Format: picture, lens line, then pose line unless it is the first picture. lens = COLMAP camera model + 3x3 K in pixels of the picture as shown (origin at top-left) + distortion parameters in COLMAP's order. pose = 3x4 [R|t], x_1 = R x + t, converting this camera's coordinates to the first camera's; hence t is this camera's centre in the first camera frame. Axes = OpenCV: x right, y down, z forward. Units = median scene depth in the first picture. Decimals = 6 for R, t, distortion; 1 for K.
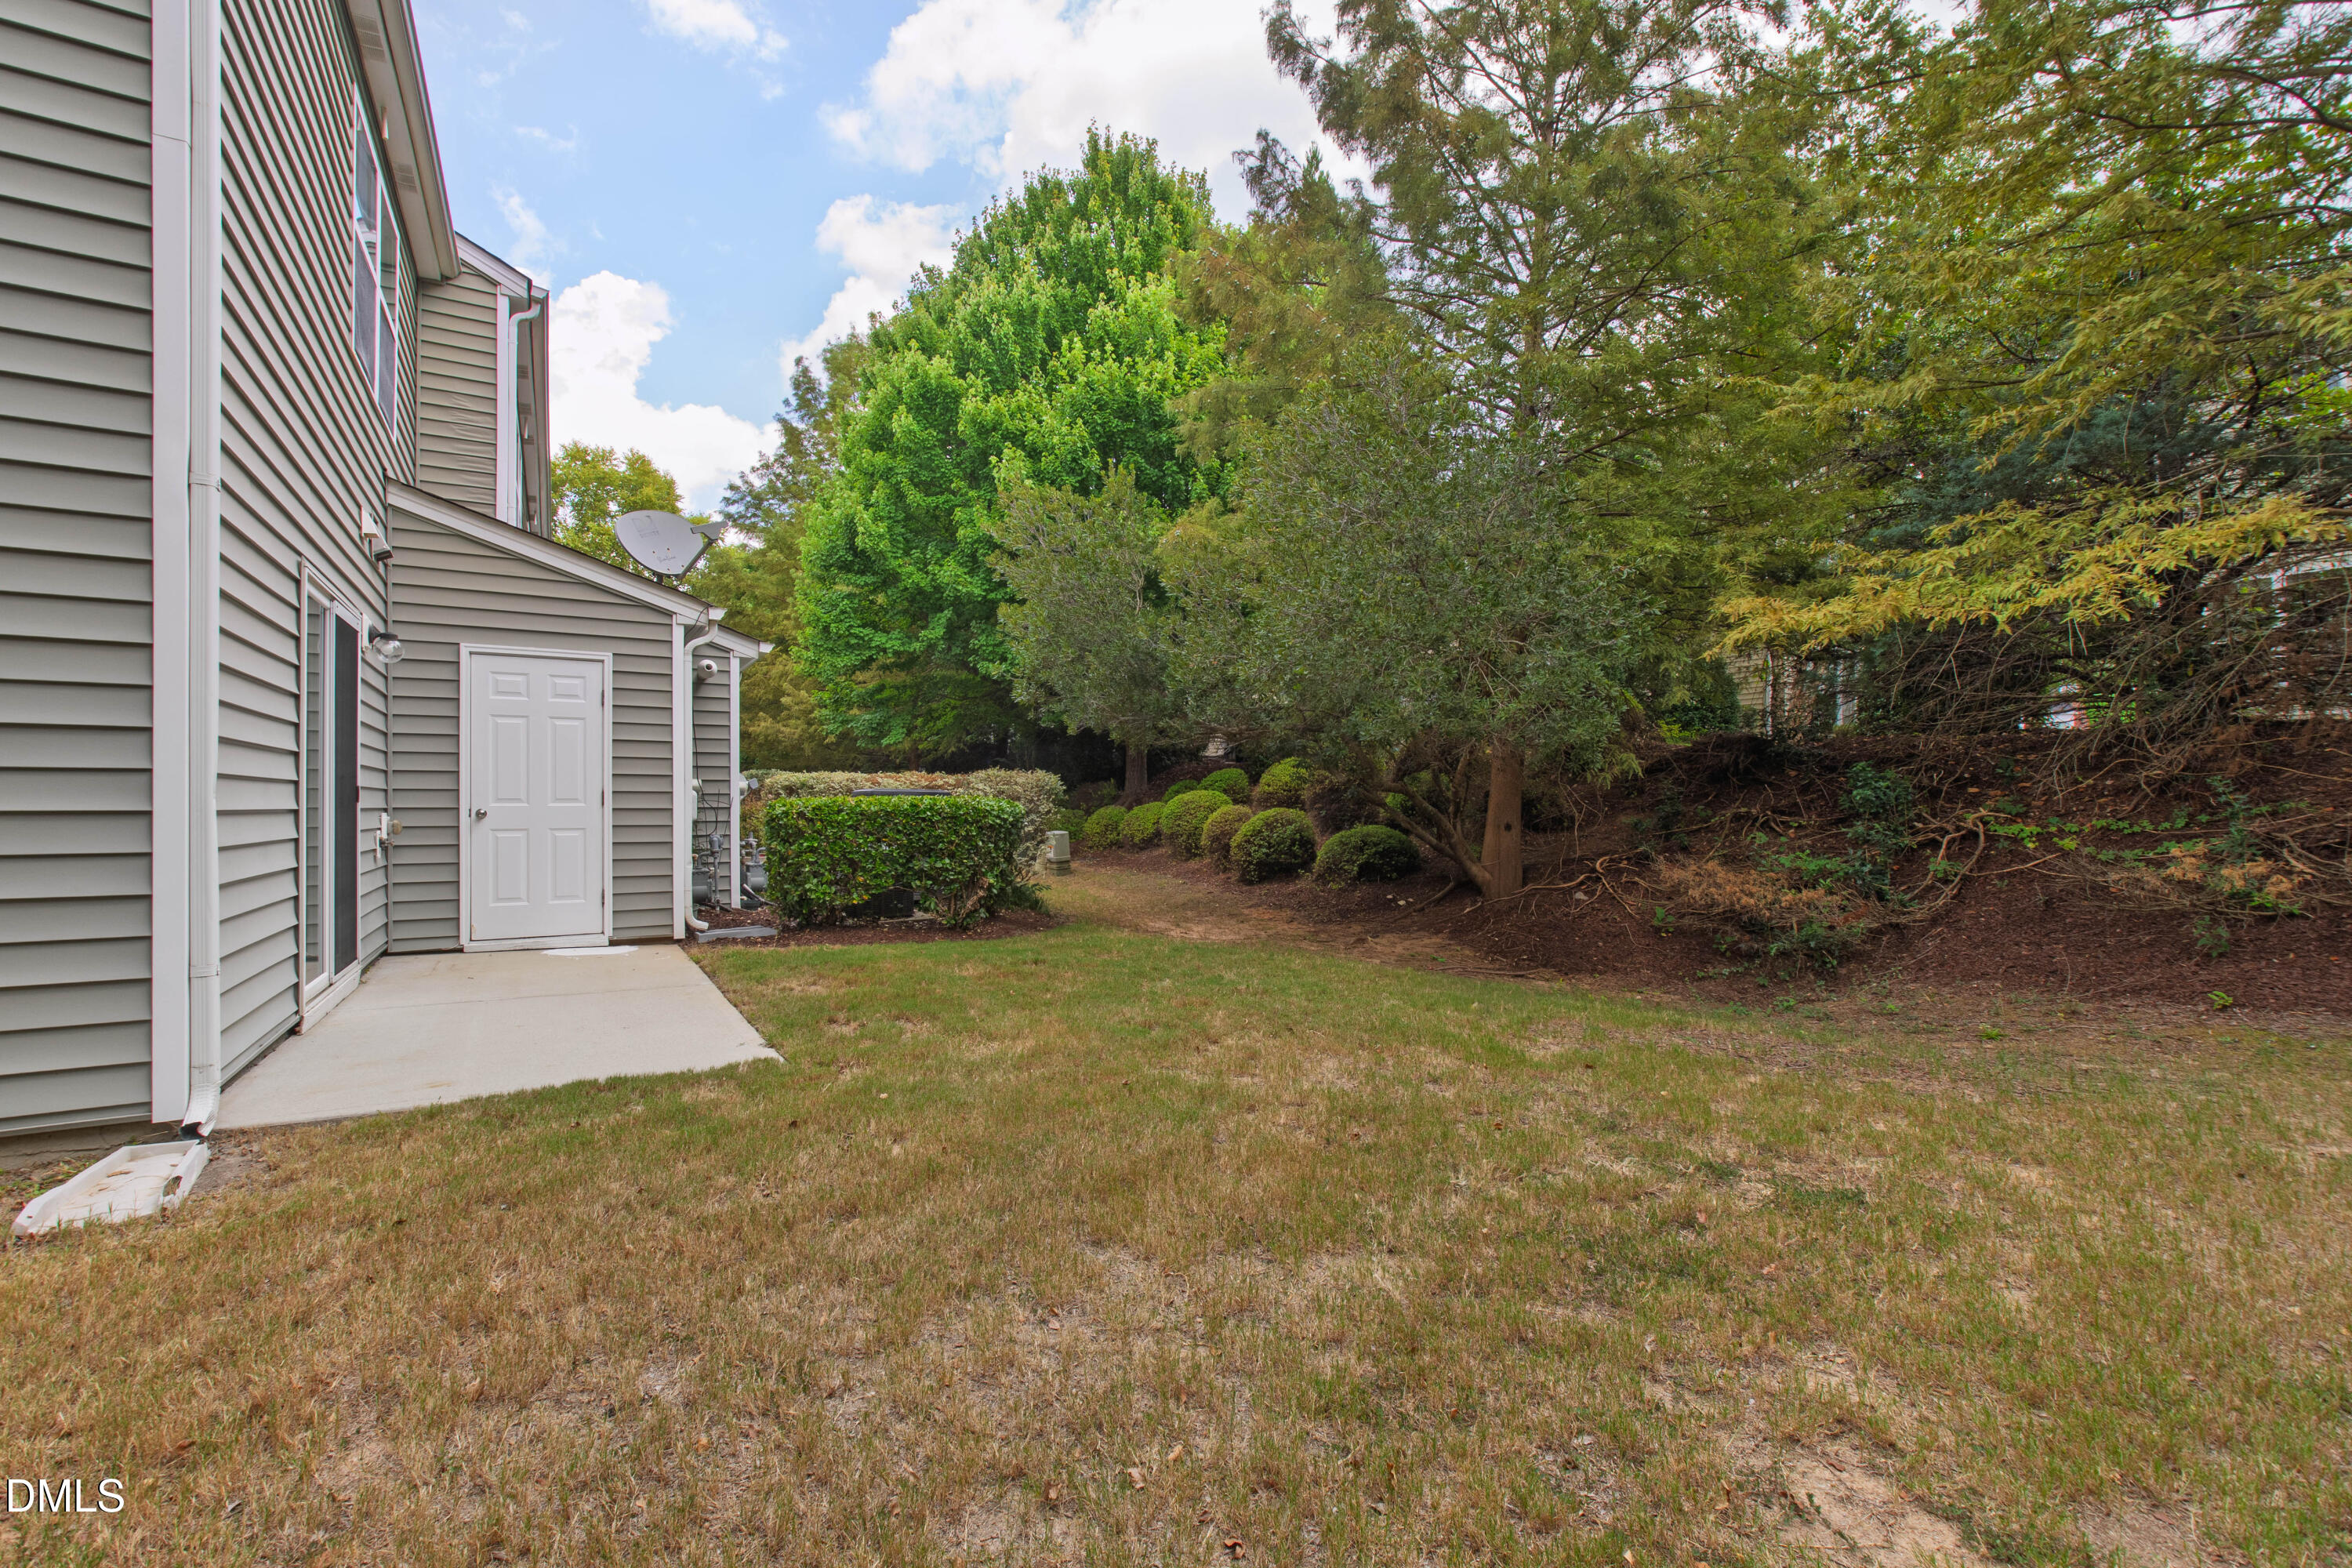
lens RADIAL K [[1039.6, 0, 1181.0], [0, 1039.6, 801.2], [0, 0, 1]] dist [0.004547, -0.001255]
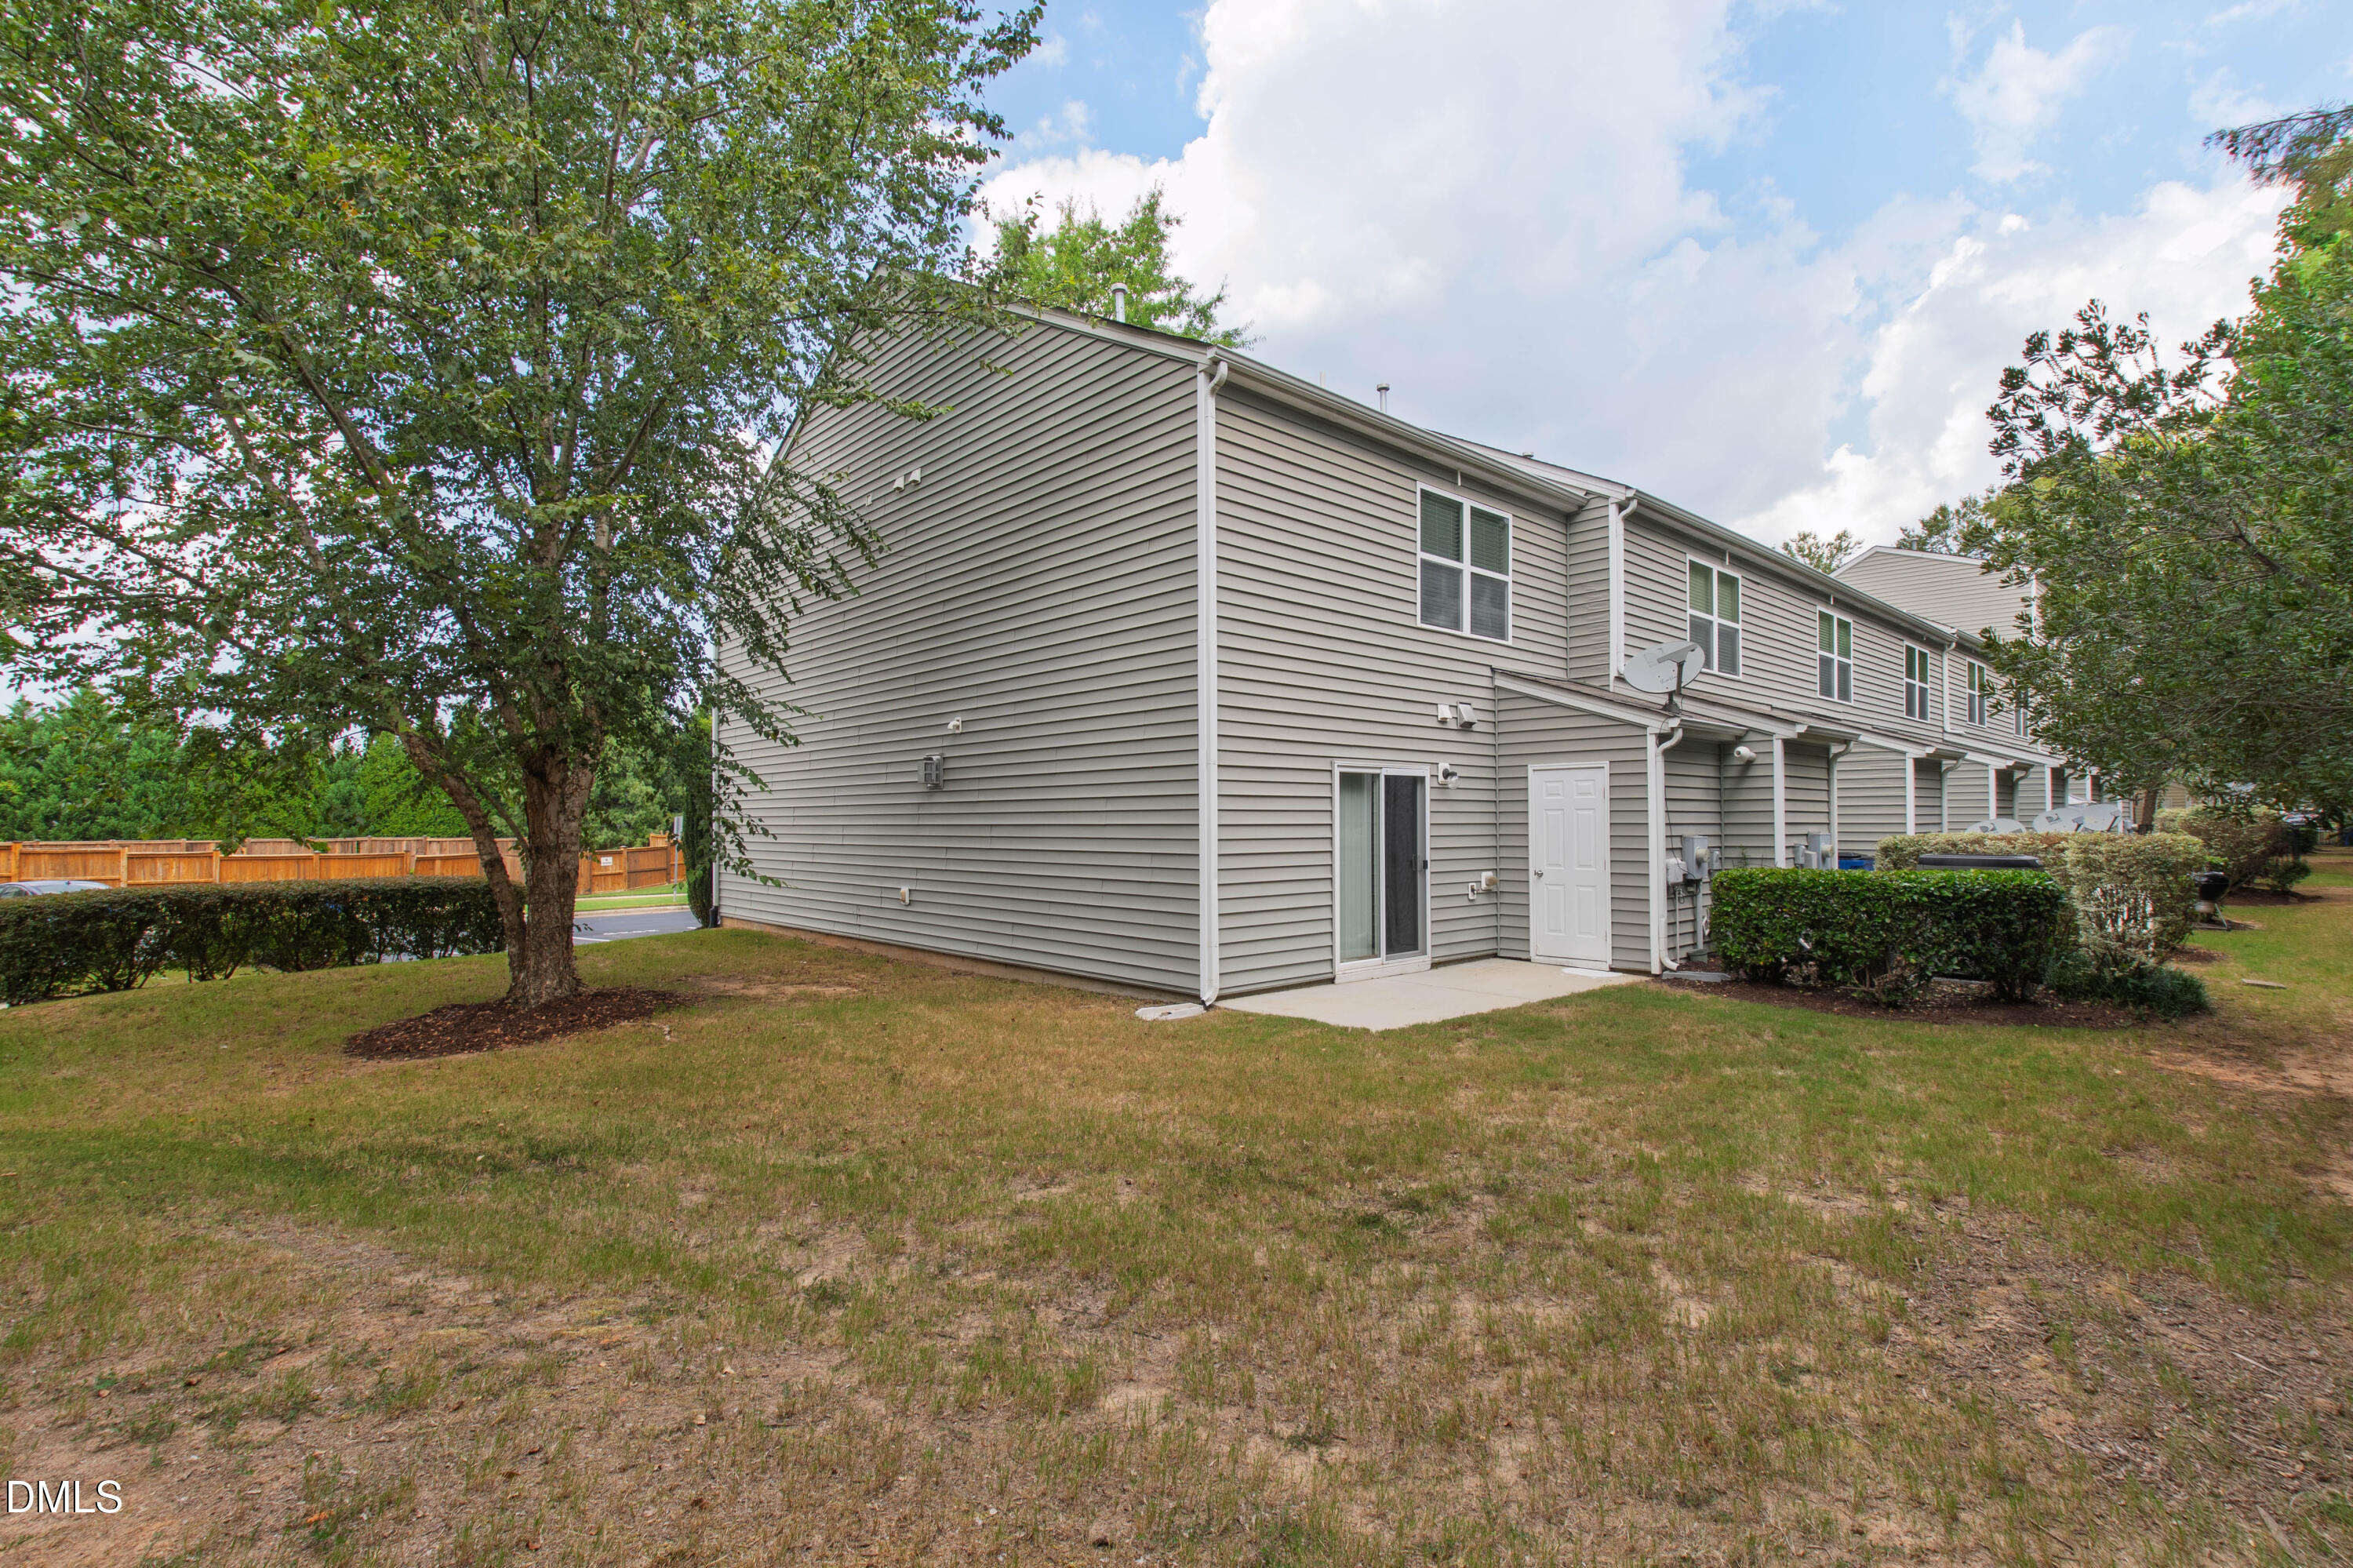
lens RADIAL K [[1040.1, 0, 1179.7], [0, 1040.1, 834.9], [0, 0, 1]] dist [0.004547, -0.001255]
pose [[0.197608, 0.005672, -0.980265, 0.704576], [0.009572, 0.999924, 0.007716, -0.059841], [0.980234, -0.010908, 0.197539, 0.162683]]
